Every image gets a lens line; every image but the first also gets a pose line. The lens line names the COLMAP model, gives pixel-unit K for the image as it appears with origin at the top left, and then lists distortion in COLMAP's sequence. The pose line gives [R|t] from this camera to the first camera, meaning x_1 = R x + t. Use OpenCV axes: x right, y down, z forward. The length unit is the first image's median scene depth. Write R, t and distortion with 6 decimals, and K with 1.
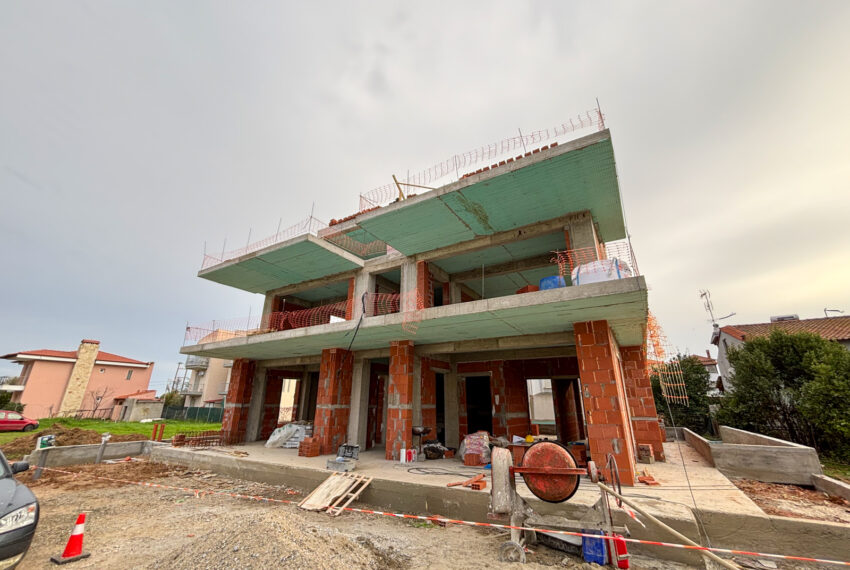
lens RADIAL K [[343.2, 0, 427.8], [0, 343.2, 284.2], [0, 0, 1]] dist [0.000260, 0.000526]
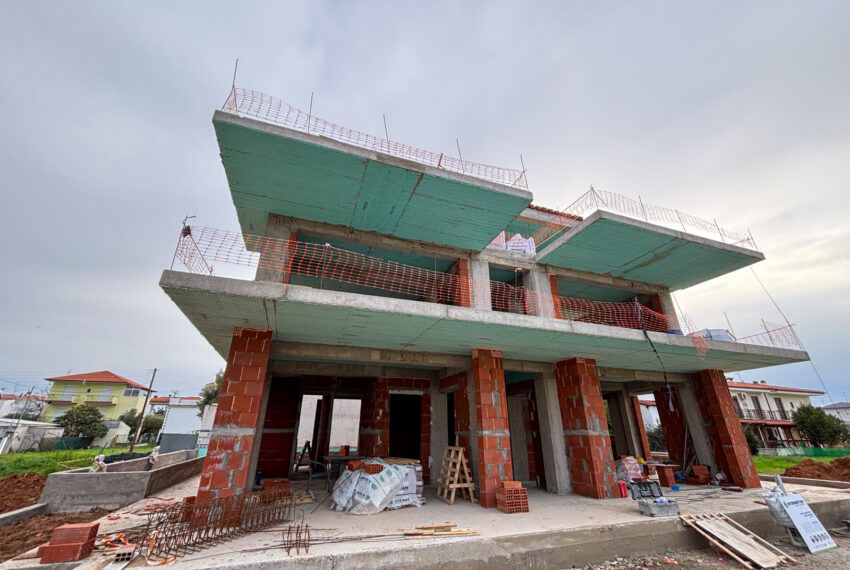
lens RADIAL K [[343.2, 0, 427.8], [0, 343.2, 284.2], [0, 0, 1]] dist [0.000260, 0.000526]
pose [[0.630324, 0.304749, 0.714017, -0.879183], [-0.257681, 0.949717, -0.177871, 0.209391], [-0.732320, -0.071872, 0.677157, 0.596214]]
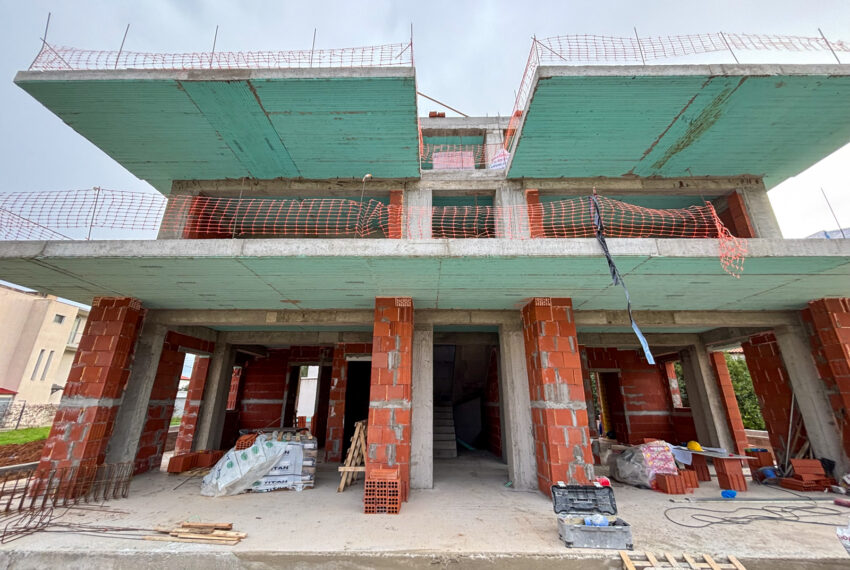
lens RADIAL K [[343.2, 0, 427.8], [0, 343.2, 284.2], [0, 0, 1]] dist [0.000260, 0.000526]
pose [[0.864130, 0.162615, 0.476273, -0.479102], [-0.167886, 0.985293, -0.031807, 0.167449], [-0.474441, -0.052474, 0.878722, 0.481354]]
